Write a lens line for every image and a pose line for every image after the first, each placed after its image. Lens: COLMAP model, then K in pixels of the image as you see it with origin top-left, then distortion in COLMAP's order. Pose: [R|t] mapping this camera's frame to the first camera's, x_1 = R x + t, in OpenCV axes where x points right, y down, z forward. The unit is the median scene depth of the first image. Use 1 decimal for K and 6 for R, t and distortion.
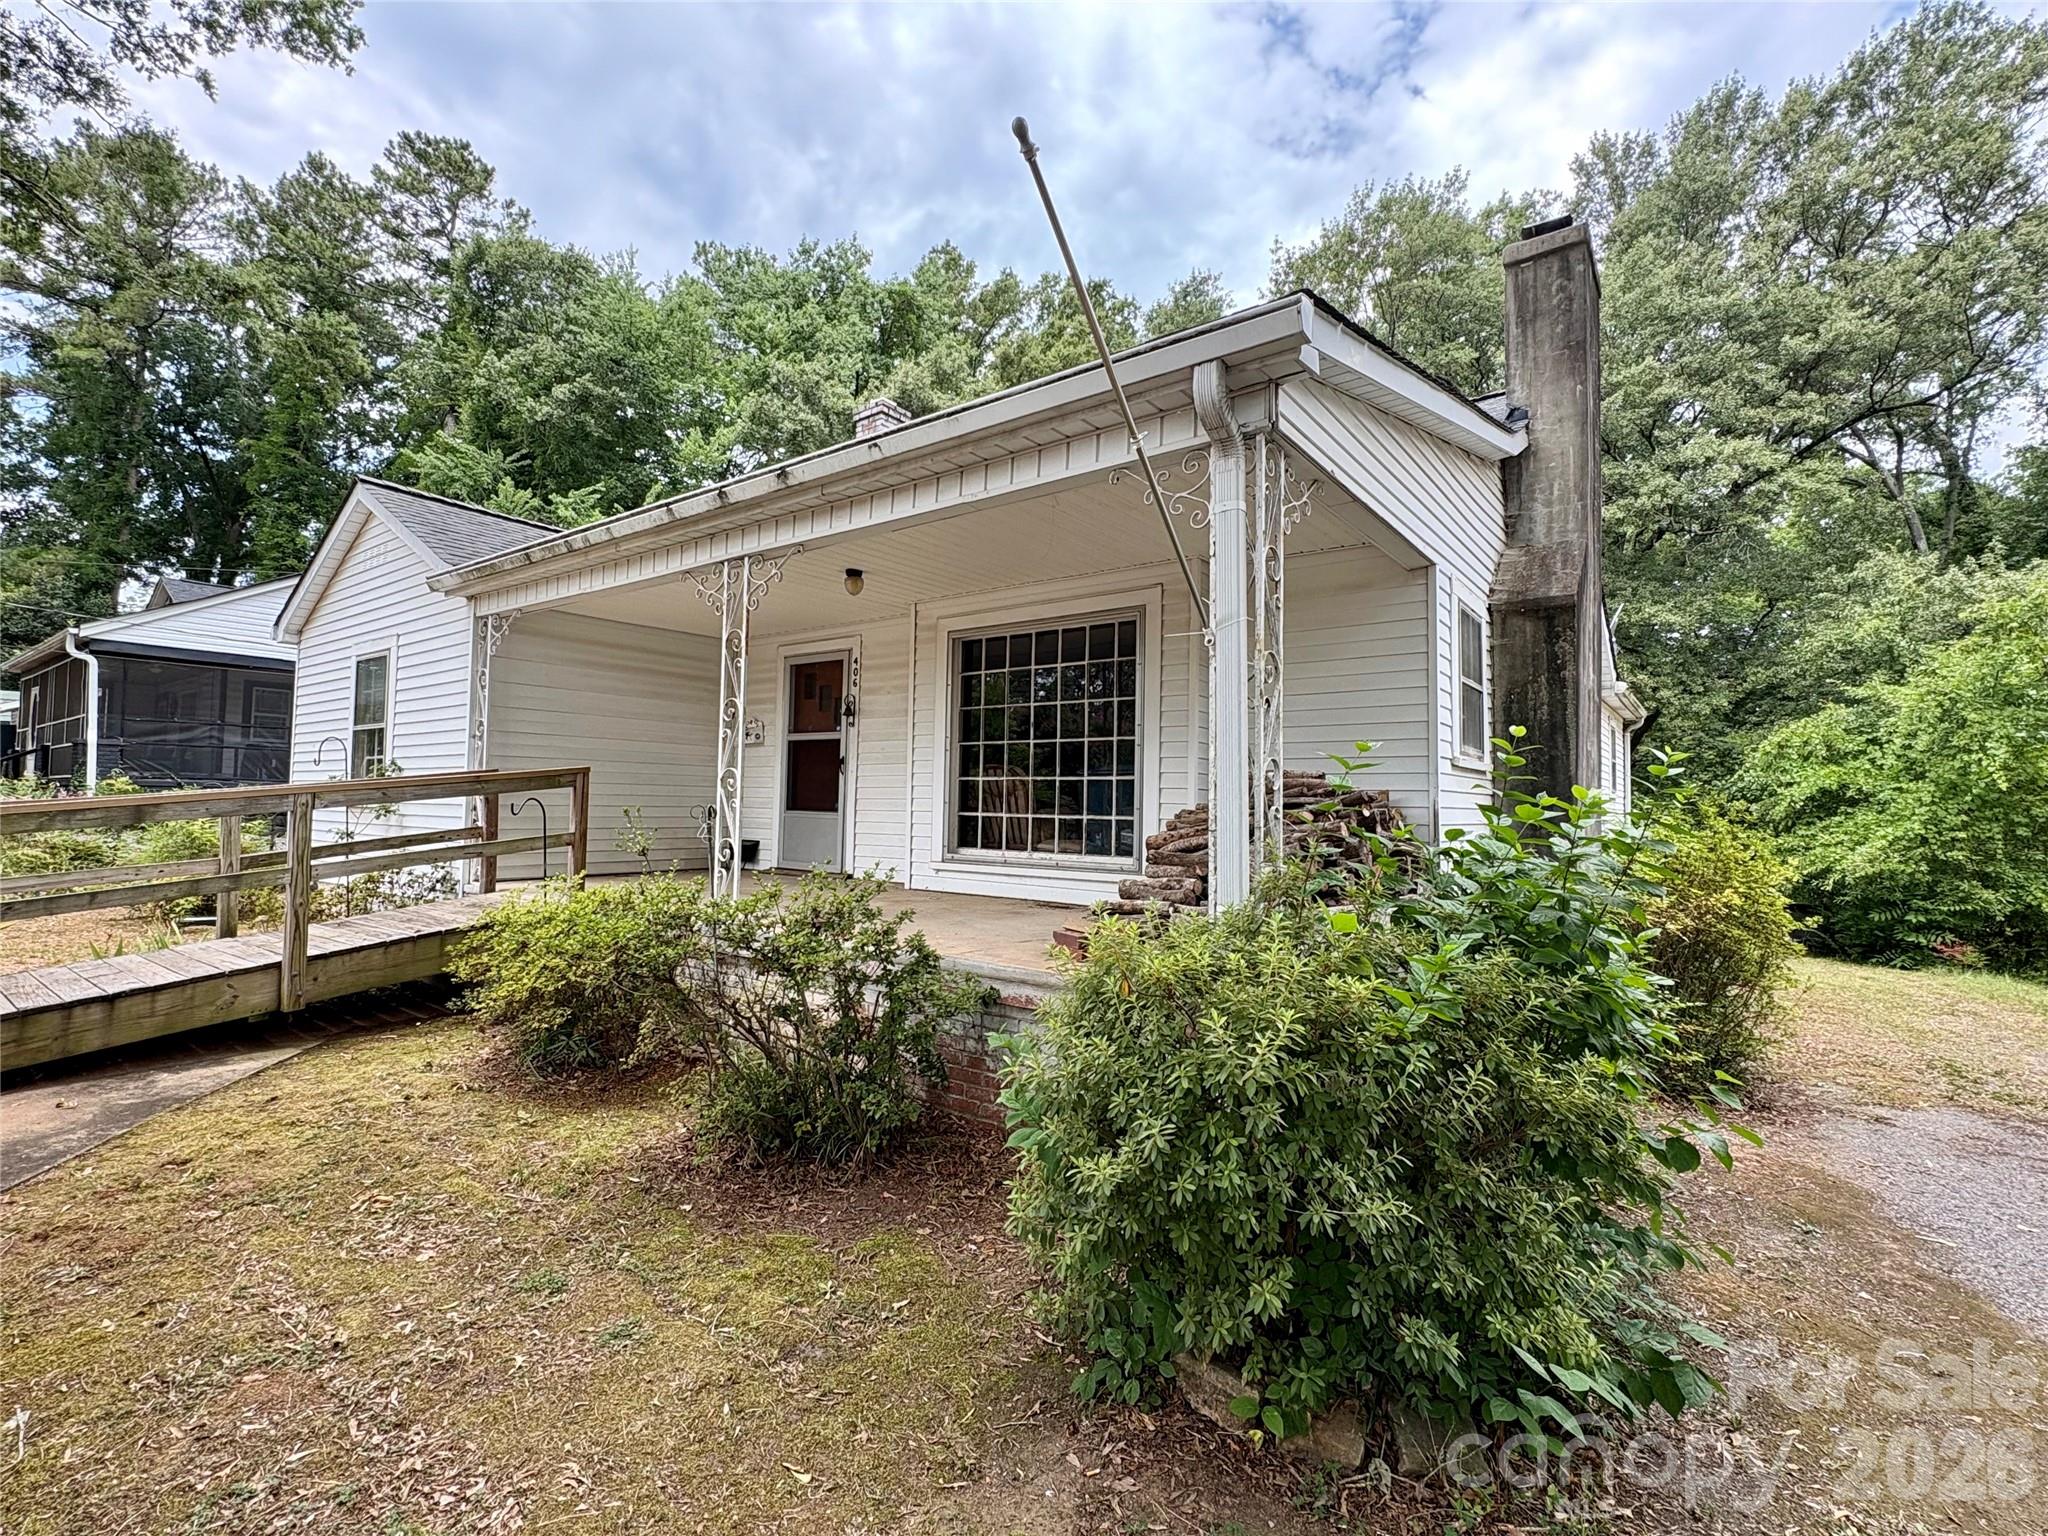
lens RADIAL K [[908.5, 0, 1023.0], [0, 908.5, 766.4], [0, 0, 1]] dist [0.002200, -0.000281]
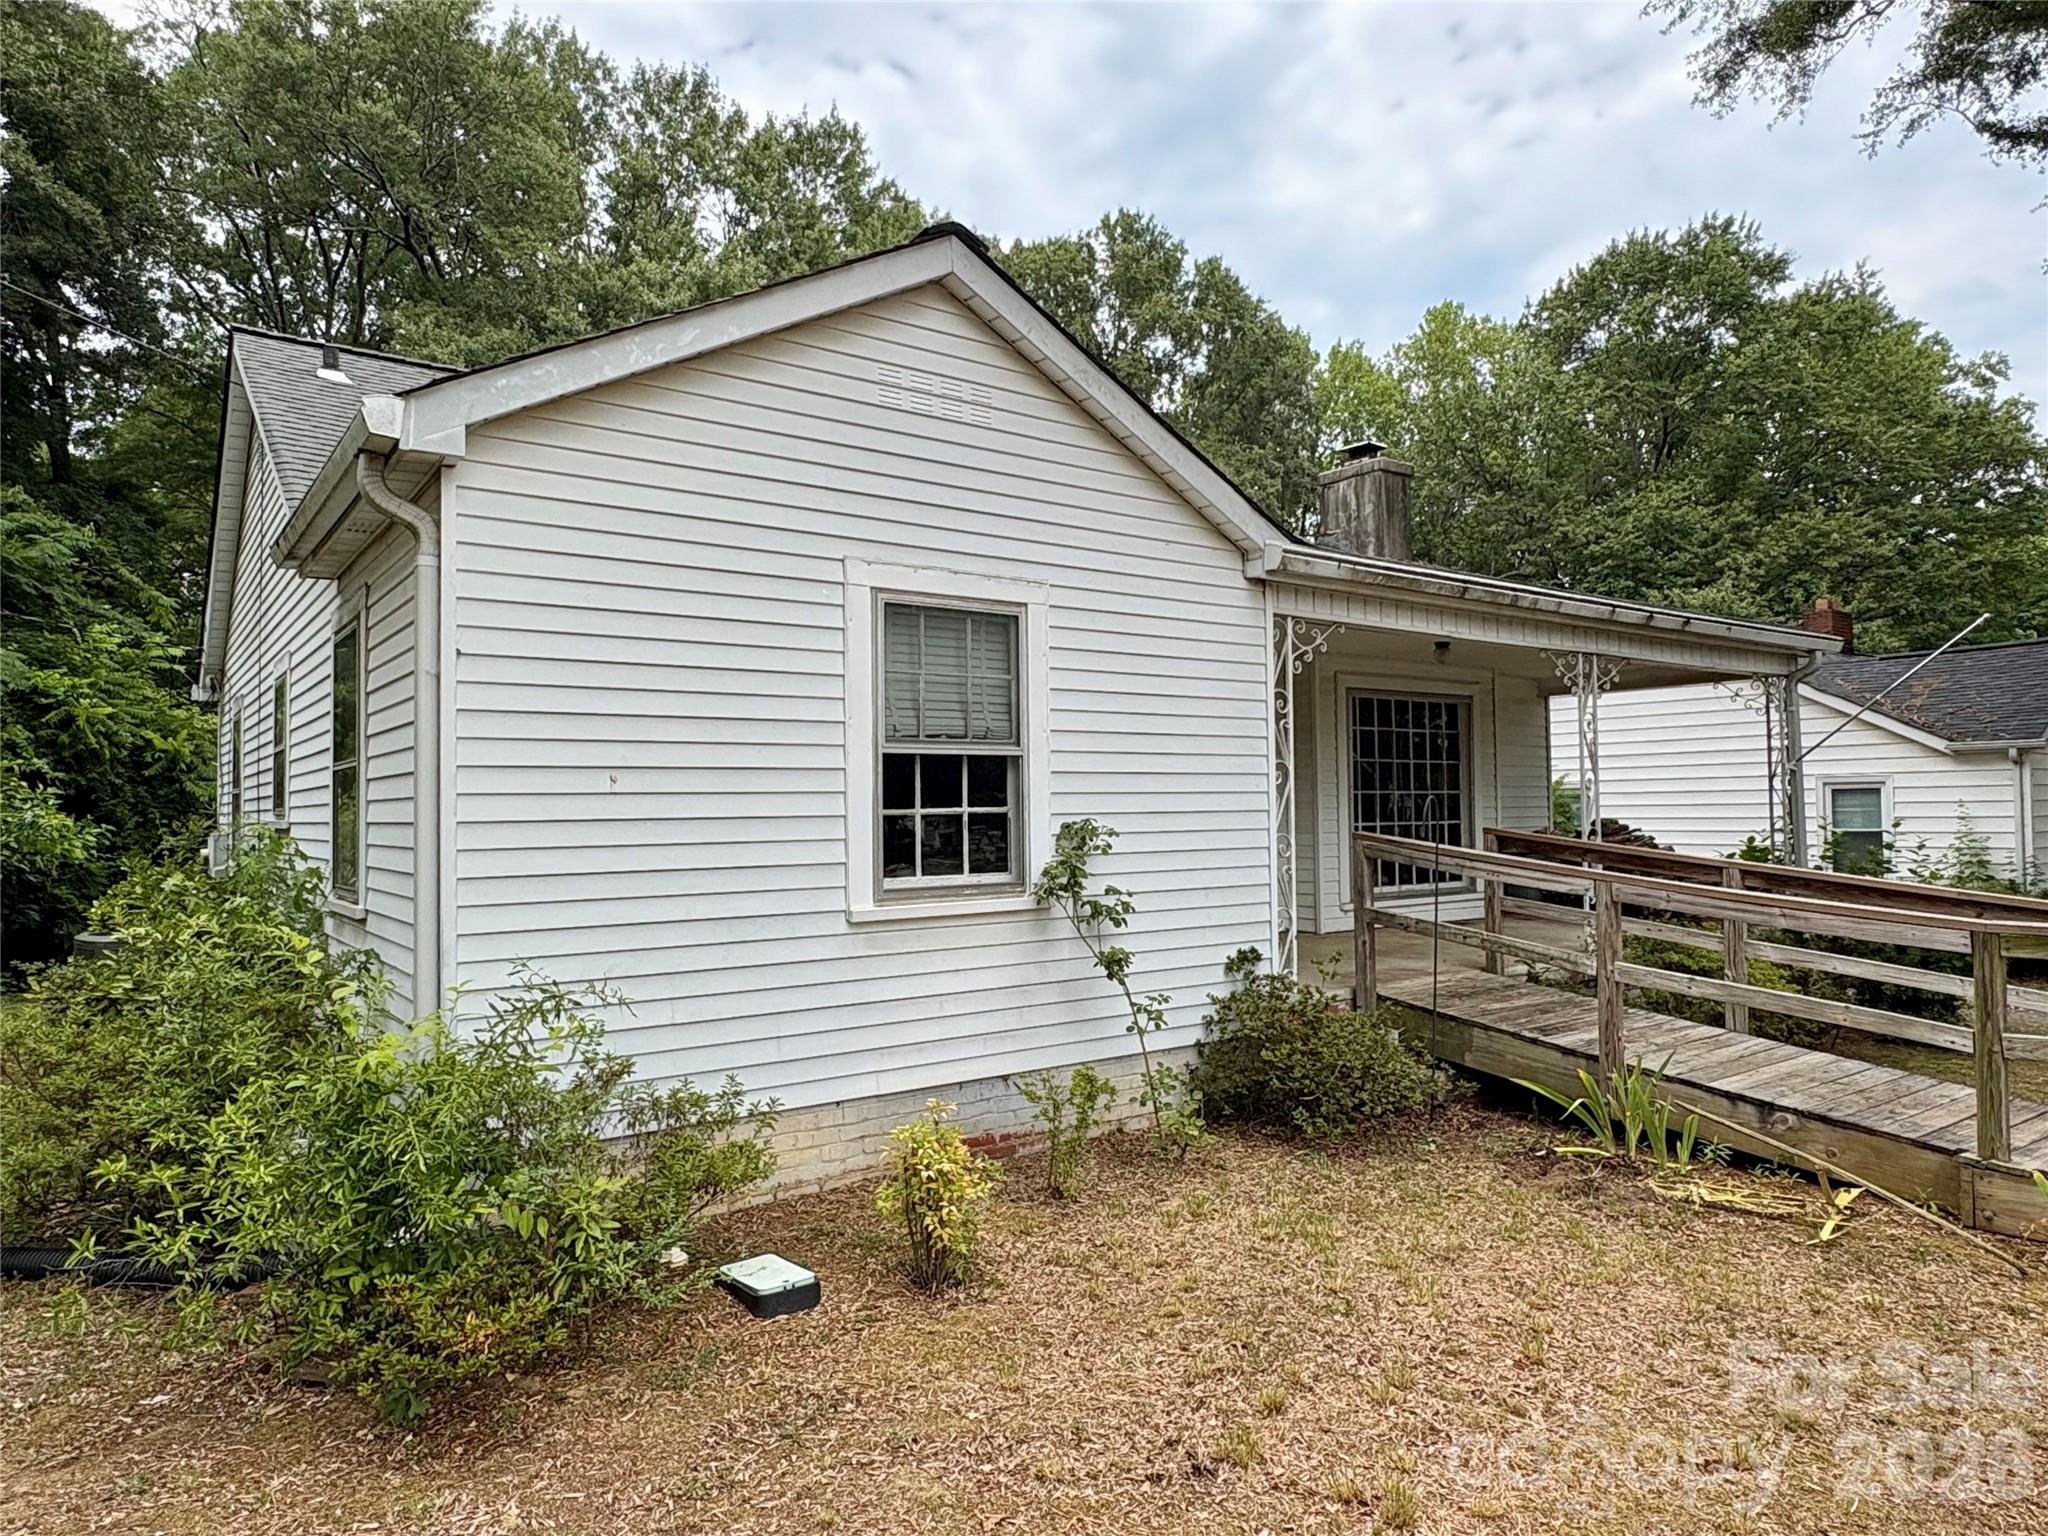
lens RADIAL K [[1295.5, 0, 1024.0], [0, 1295.5, 768.0], [0, 0, 1]] dist [0.002273, 0.000227]
pose [[0.289942, 0.009829, 0.956994, -0.601136], [-0.027207, 0.999628, -0.002024, -0.014331], [-0.956657, -0.025450, 0.290101, 0.332733]]
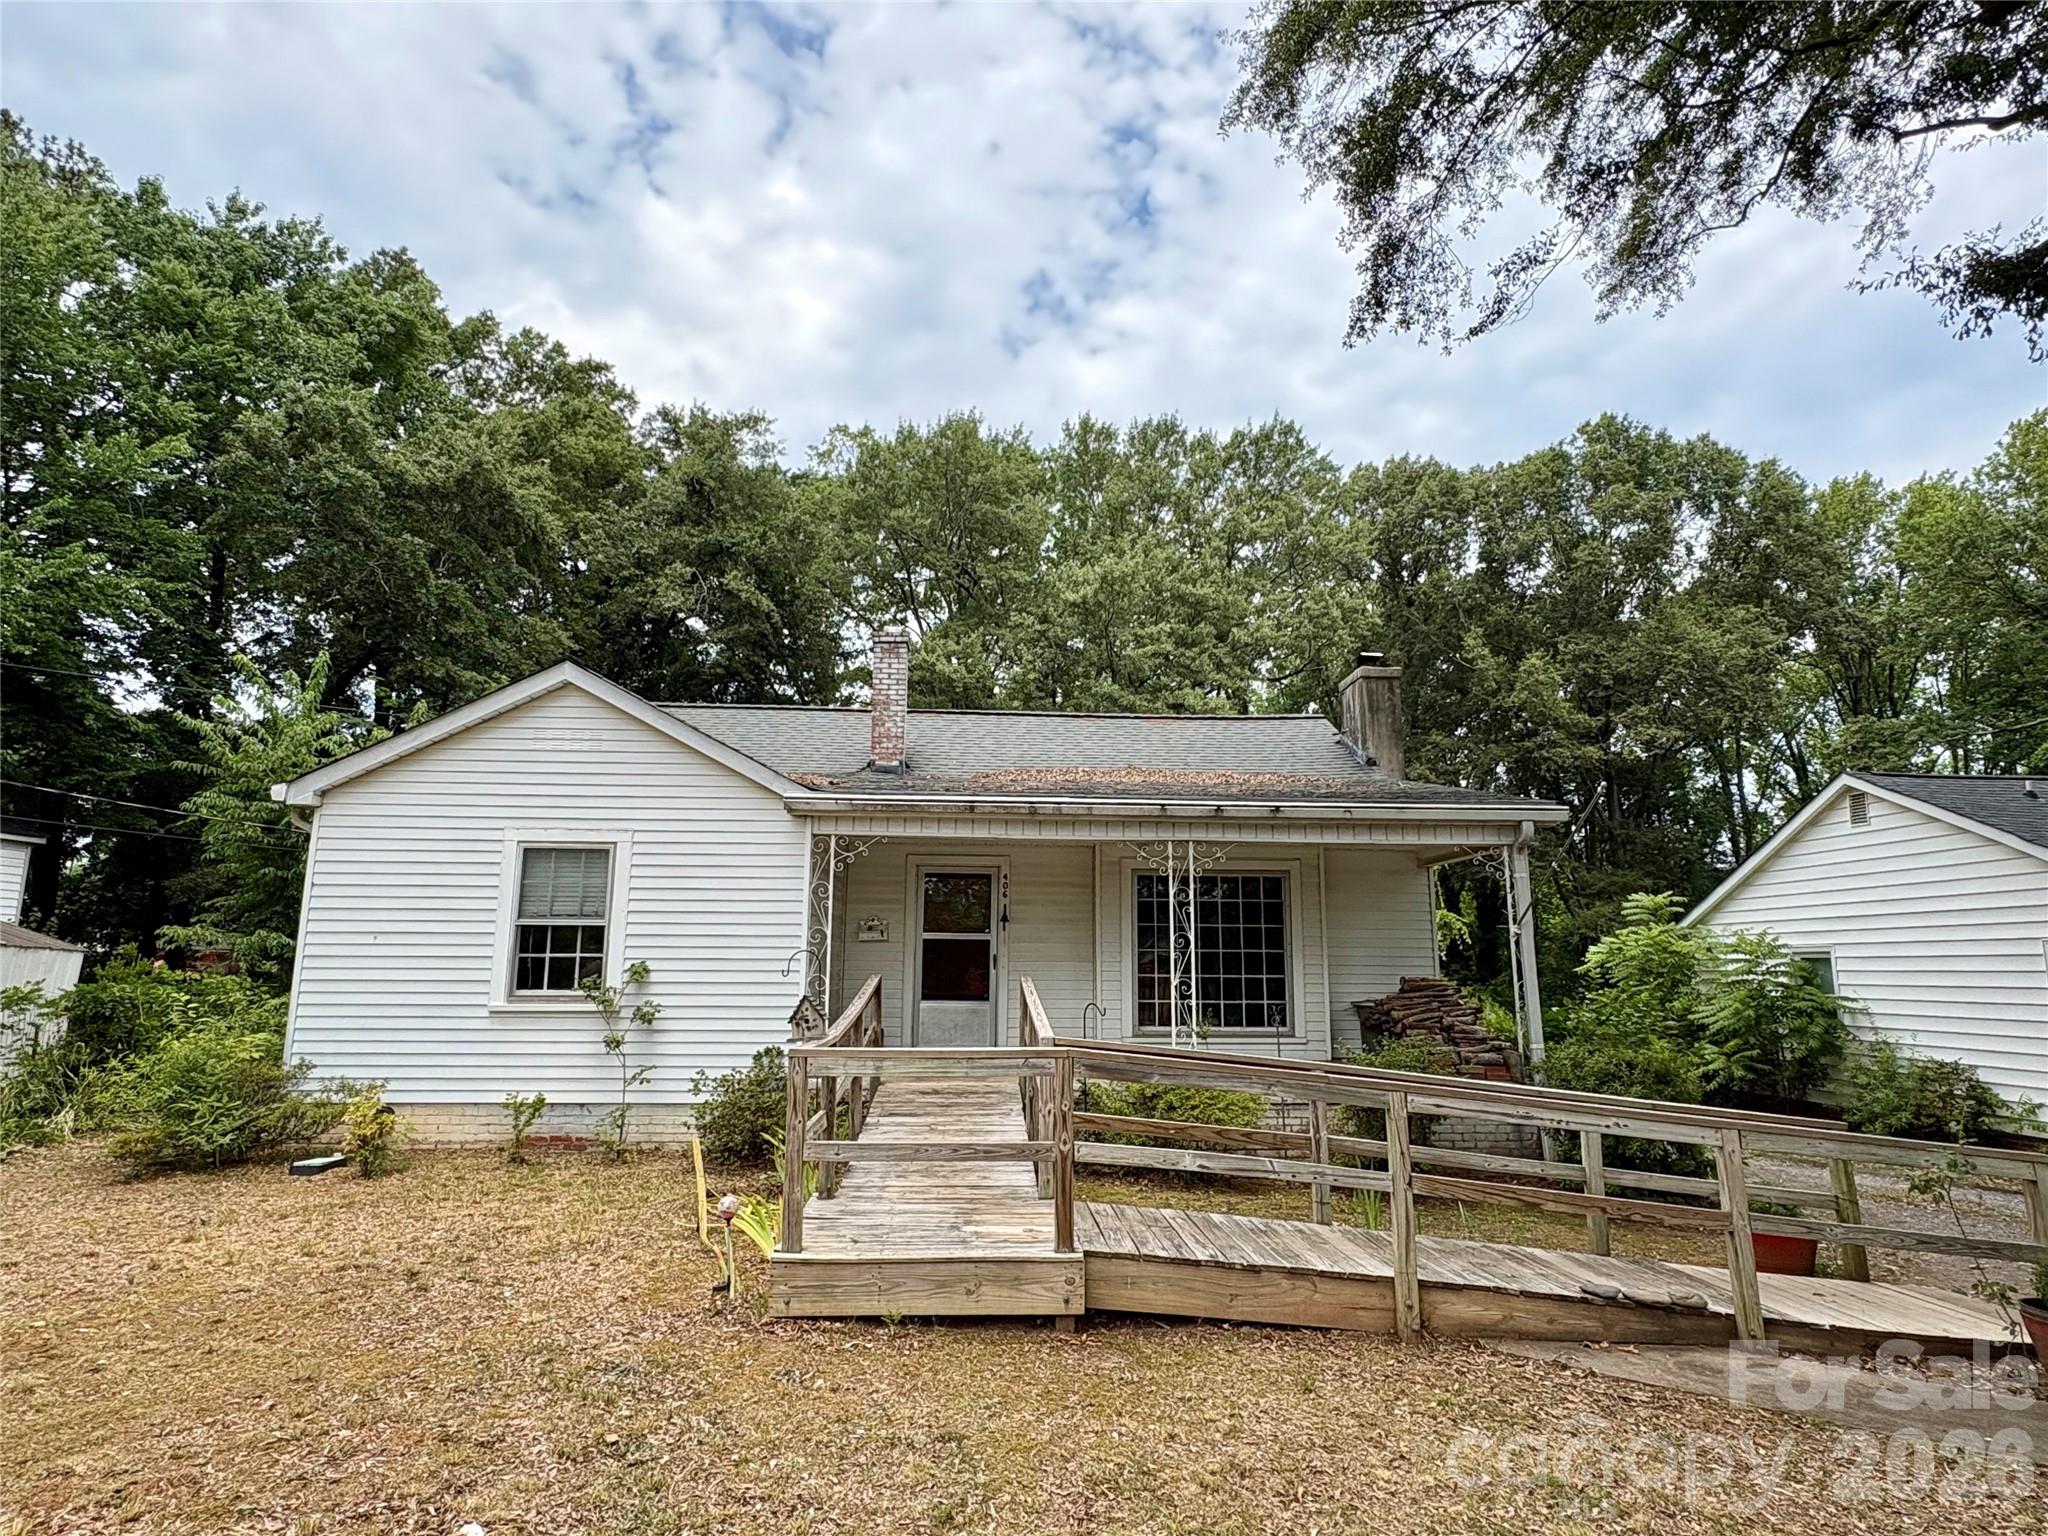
lens RADIAL K [[1093.6, 0, 1013.9], [0, 1093.6, 772.4], [0, 0, 1]] dist [0.003060, 0.000863]
pose [[0.778778, 0.098293, 0.619552, -0.466538], [-0.022152, 0.991341, -0.129433, -0.026597], [-0.626909, 0.087076, 0.774211, -0.075470]]
